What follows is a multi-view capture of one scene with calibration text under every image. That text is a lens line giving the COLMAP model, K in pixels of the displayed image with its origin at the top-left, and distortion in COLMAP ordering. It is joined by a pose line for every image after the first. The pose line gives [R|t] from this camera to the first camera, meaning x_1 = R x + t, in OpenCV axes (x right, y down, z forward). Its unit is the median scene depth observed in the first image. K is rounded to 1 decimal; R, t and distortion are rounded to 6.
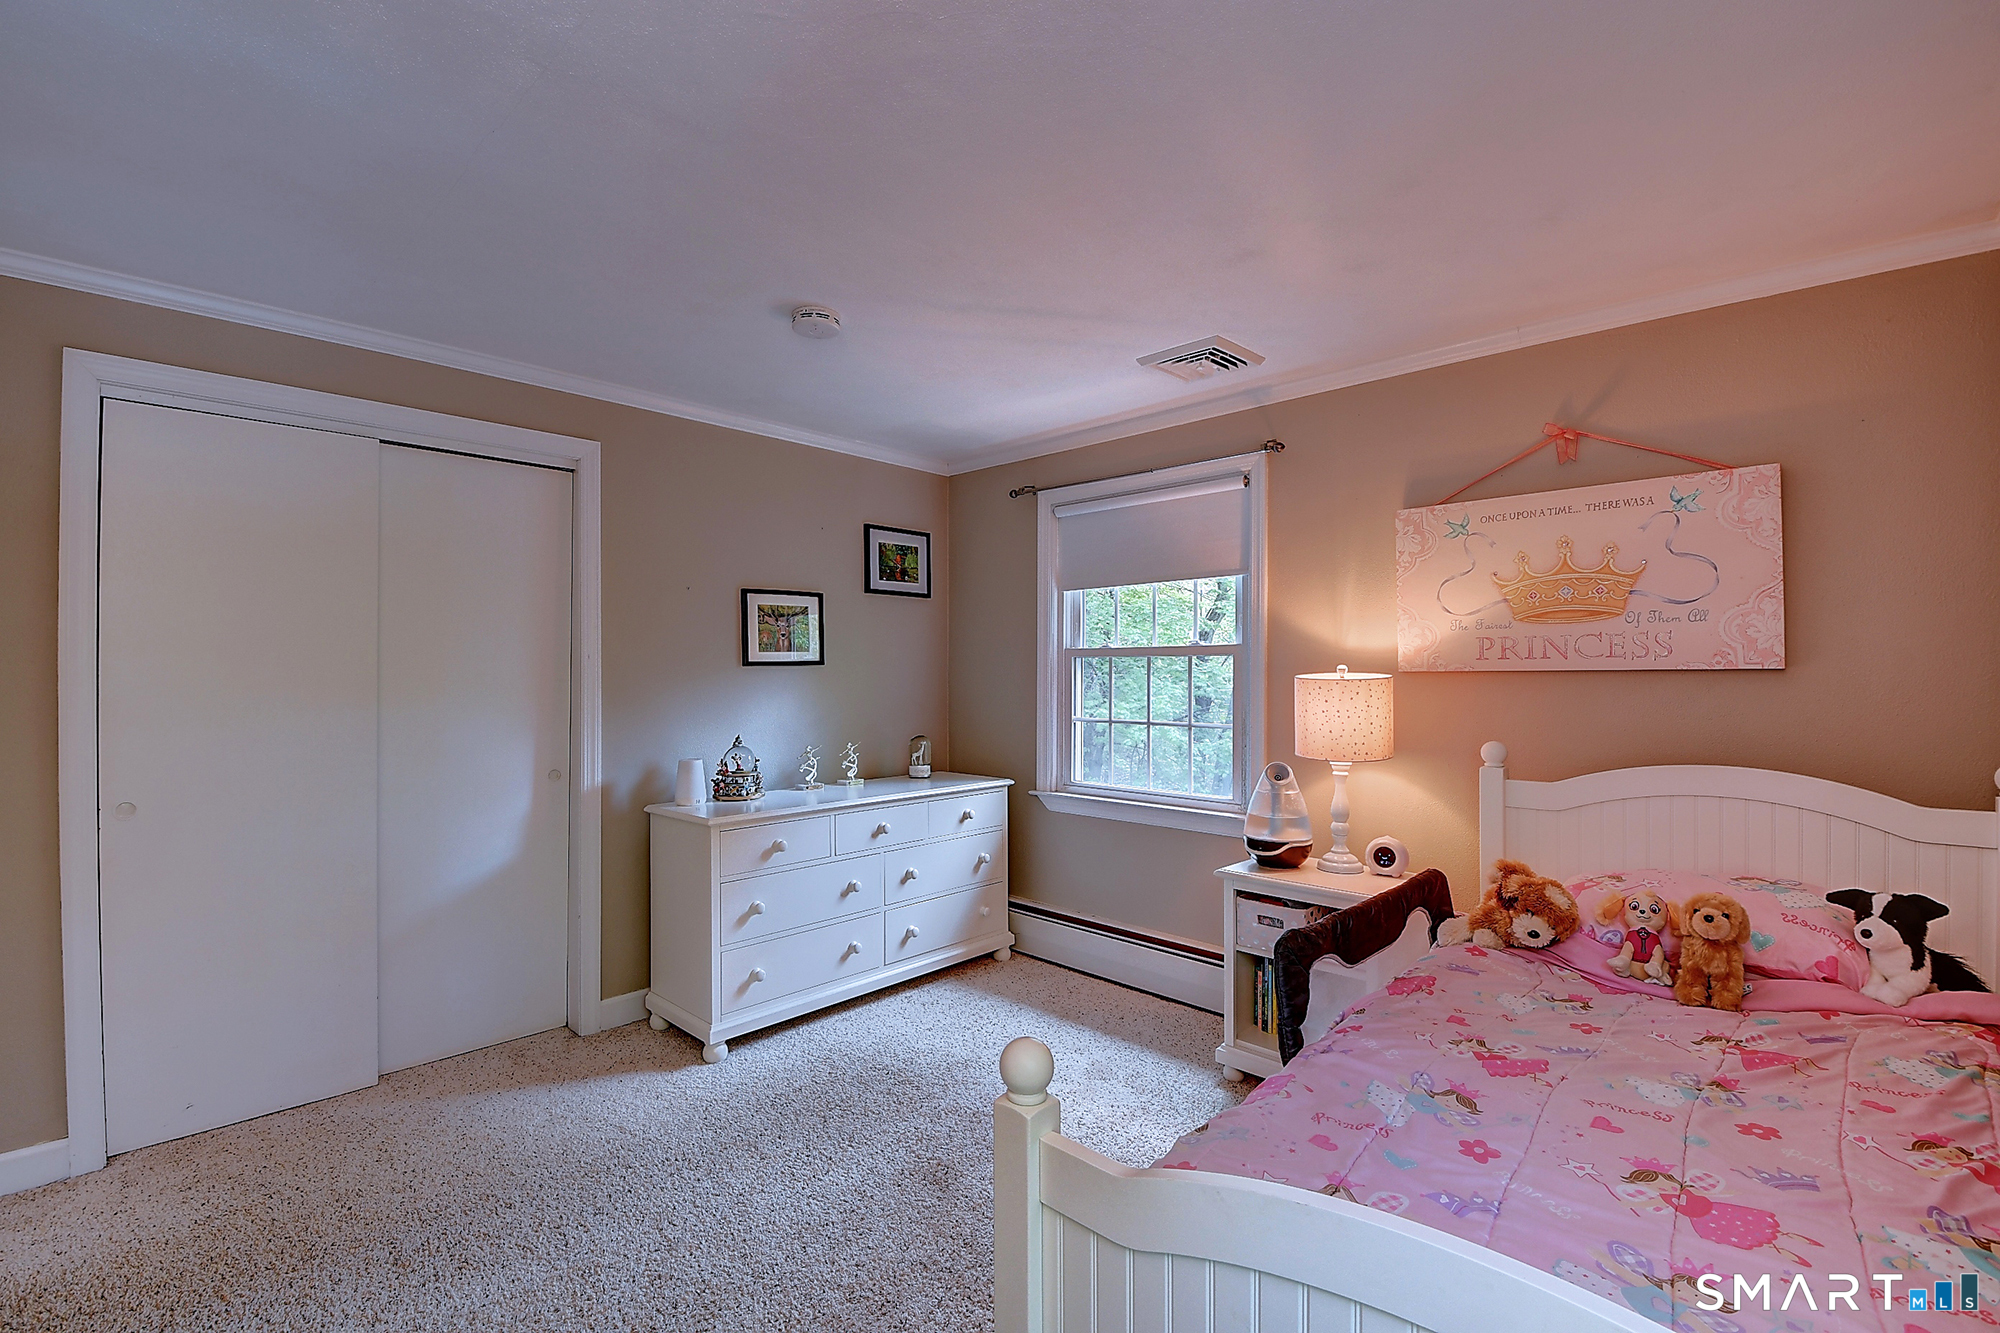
lens RADIAL K [[880.4, 0, 959.4], [0, 880.4, 672.0], [0, 0, 1]] dist [-0.001015, -0.000059]
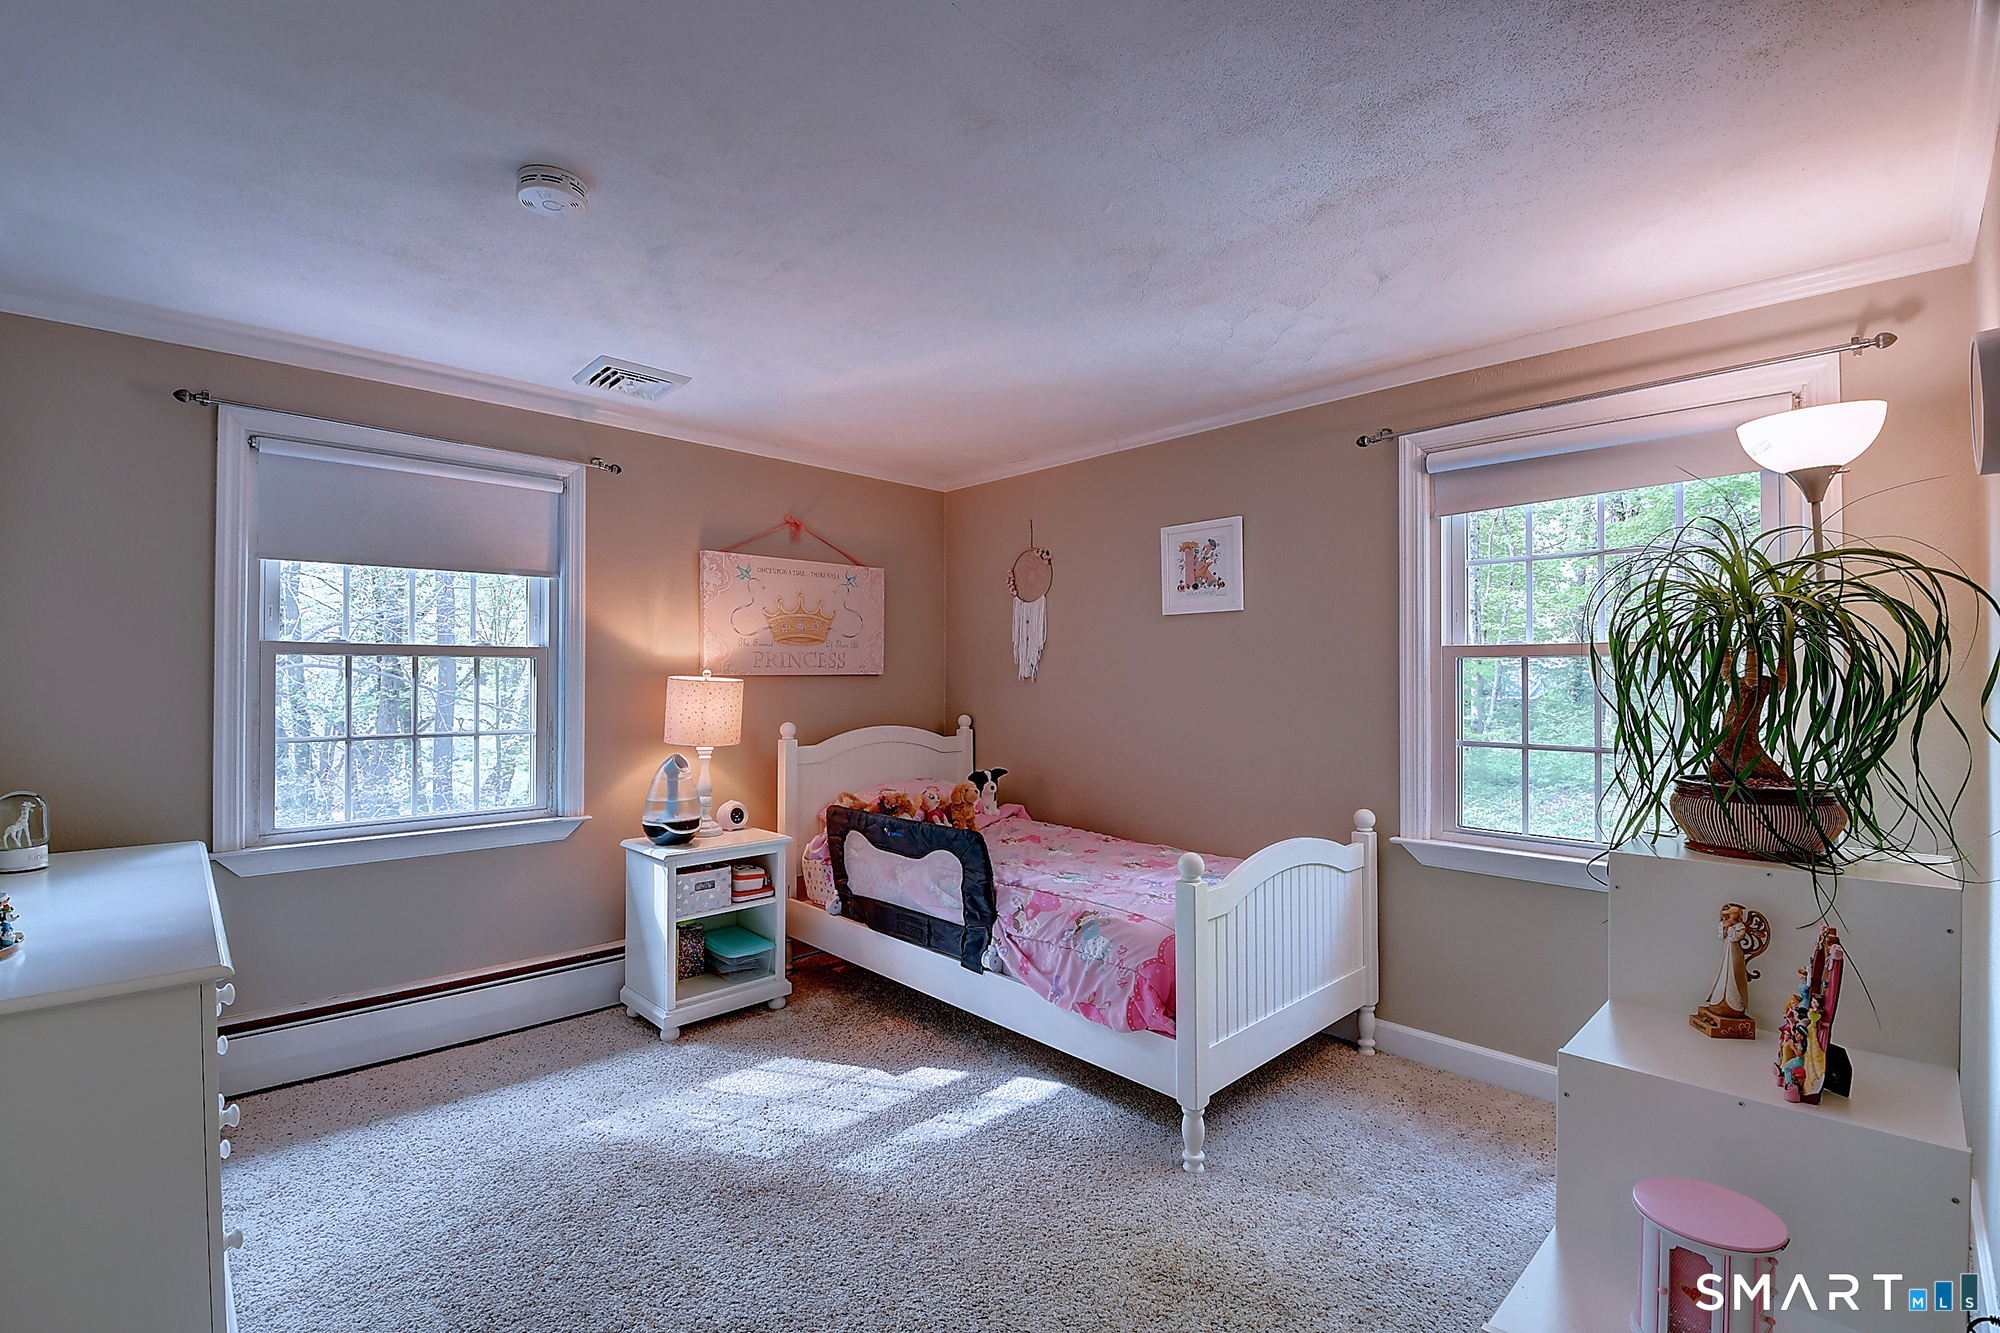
lens RADIAL K [[881.9, 0, 1000.0], [0, 881.9, 666.5], [0, 0, 1]] dist [0.000309, 0.000035]
pose [[0.023107, 0.011819, 0.999663, -0.788252], [-0.004238, 0.999922, -0.011724, -0.000151], [-0.999724, -0.003966, 0.023155, 0.547147]]
